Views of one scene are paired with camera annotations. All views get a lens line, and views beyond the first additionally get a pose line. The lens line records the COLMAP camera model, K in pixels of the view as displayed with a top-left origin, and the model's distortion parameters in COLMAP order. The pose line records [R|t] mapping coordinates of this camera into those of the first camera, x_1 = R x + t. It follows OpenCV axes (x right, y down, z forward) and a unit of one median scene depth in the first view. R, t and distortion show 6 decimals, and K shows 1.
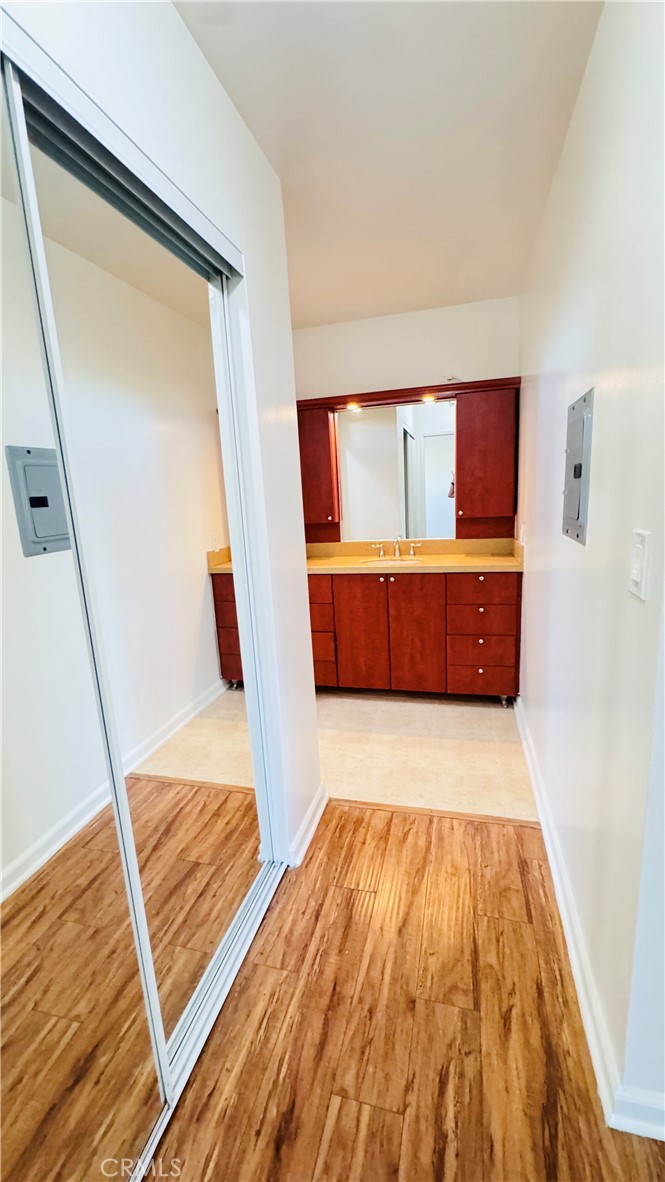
lens RADIAL K [[477.6, 0, 334.8], [0, 477.6, 590.2], [0, 0, 1]] dist [-0.000203, -0.000131]
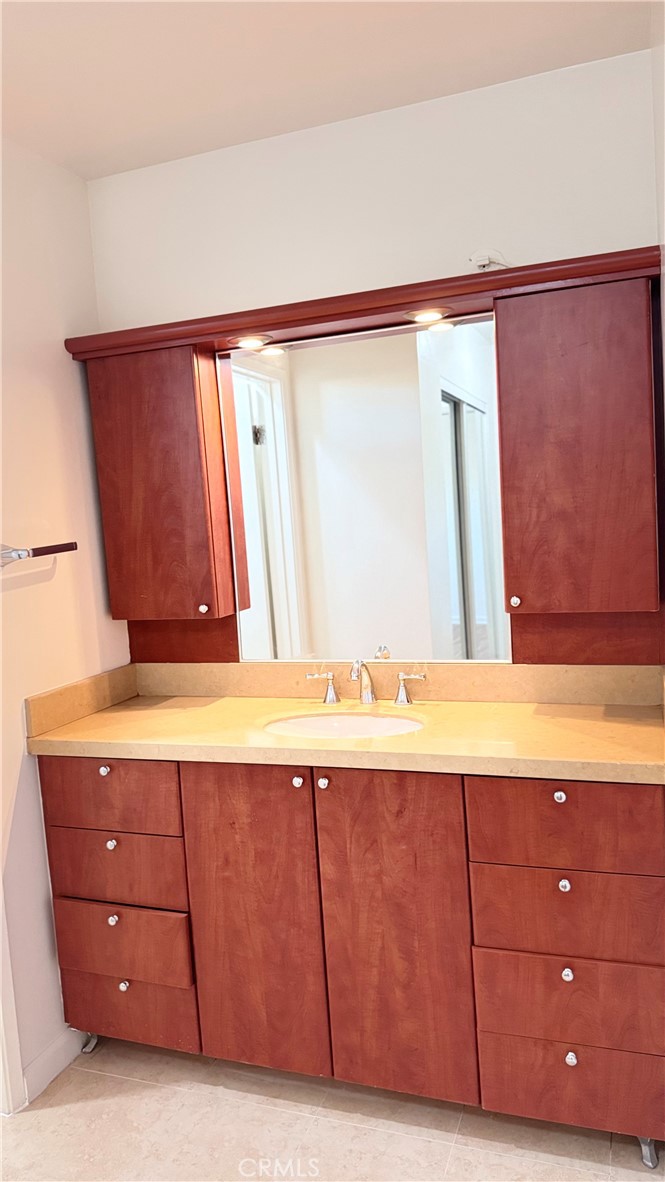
lens RADIAL K [[827.6, 0, 332.5], [0, 827.6, 591.0], [0, 0, 1]] dist [0.091374, -0.125313]
pose [[0.995777, -0.003274, -0.091746, 0.213910], [-0.005571, 0.995367, -0.095985, -0.126196], [0.091636, 0.096091, 0.991146, 0.386275]]
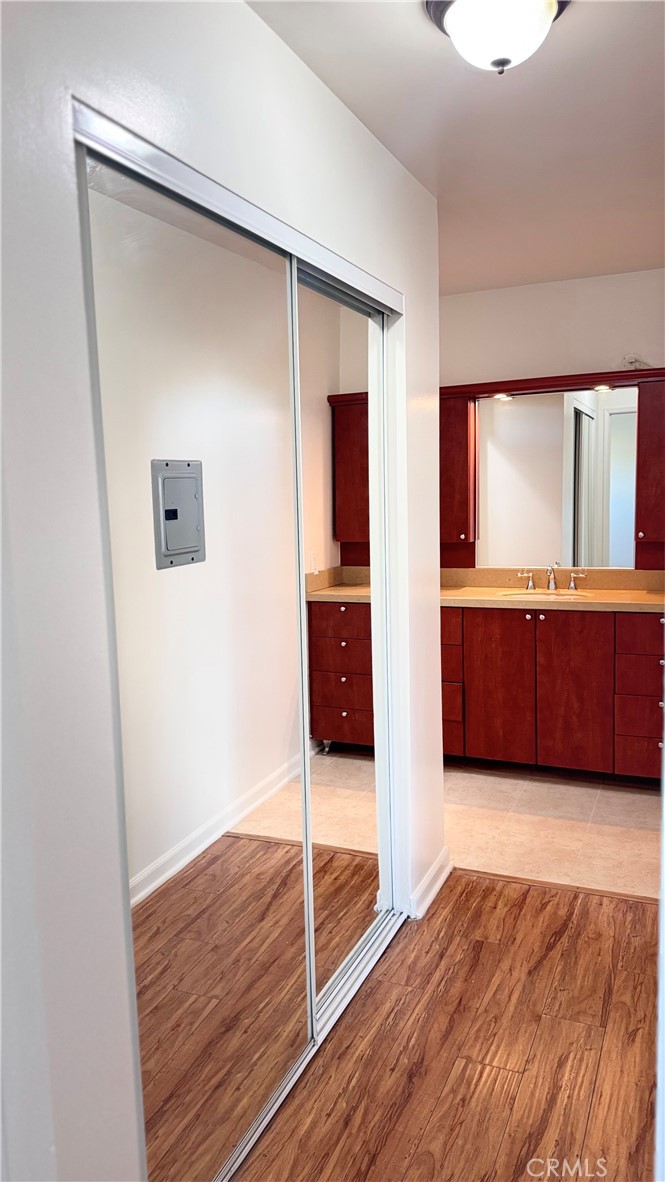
lens RADIAL K [[827.2, 0, 329.6], [0, 827.2, 594.4], [0, 0, 1]] dist [0.162623, -0.219324]
pose [[0.987366, 0.041180, -0.153012, -0.017298], [-0.051962, 0.996389, -0.067144, 0.056173], [0.149694, 0.074246, 0.985941, -0.453563]]
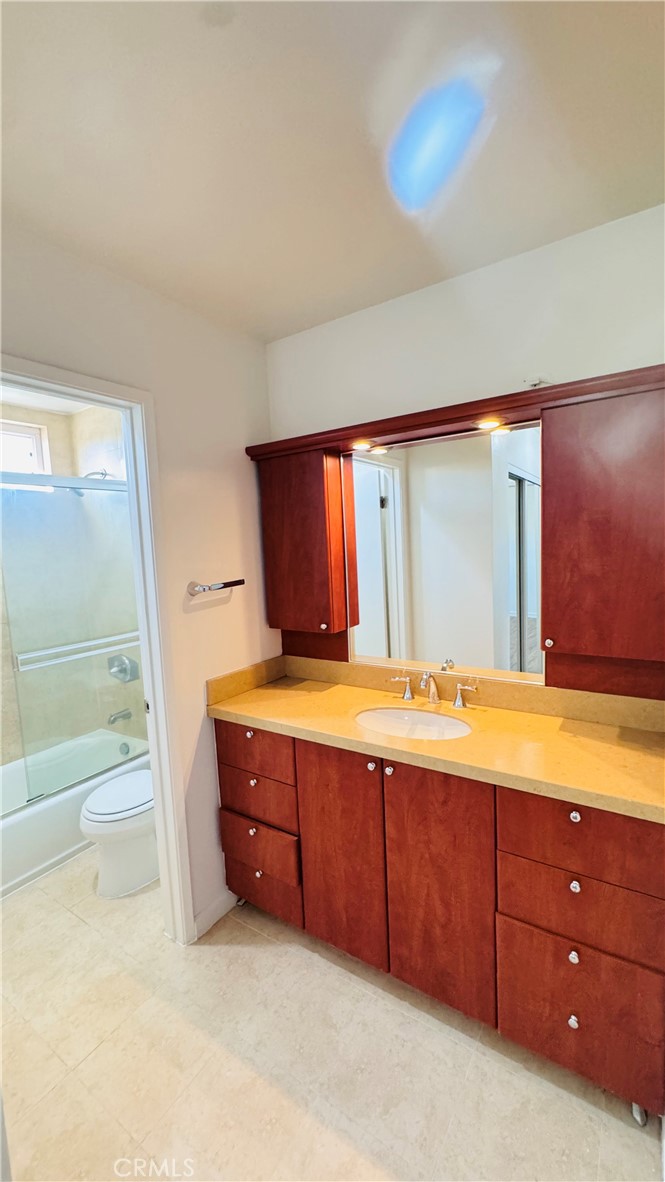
lens RADIAL K [[474.2, 0, 335.2], [0, 474.2, 589.5], [0, 0, 1]] dist [-0.001482, -0.000211]
pose [[0.947935, 0.043339, -0.315502, 0.247371], [-0.069602, 0.994940, -0.072451, -0.199619], [0.310766, 0.090638, 0.946155, 0.551431]]
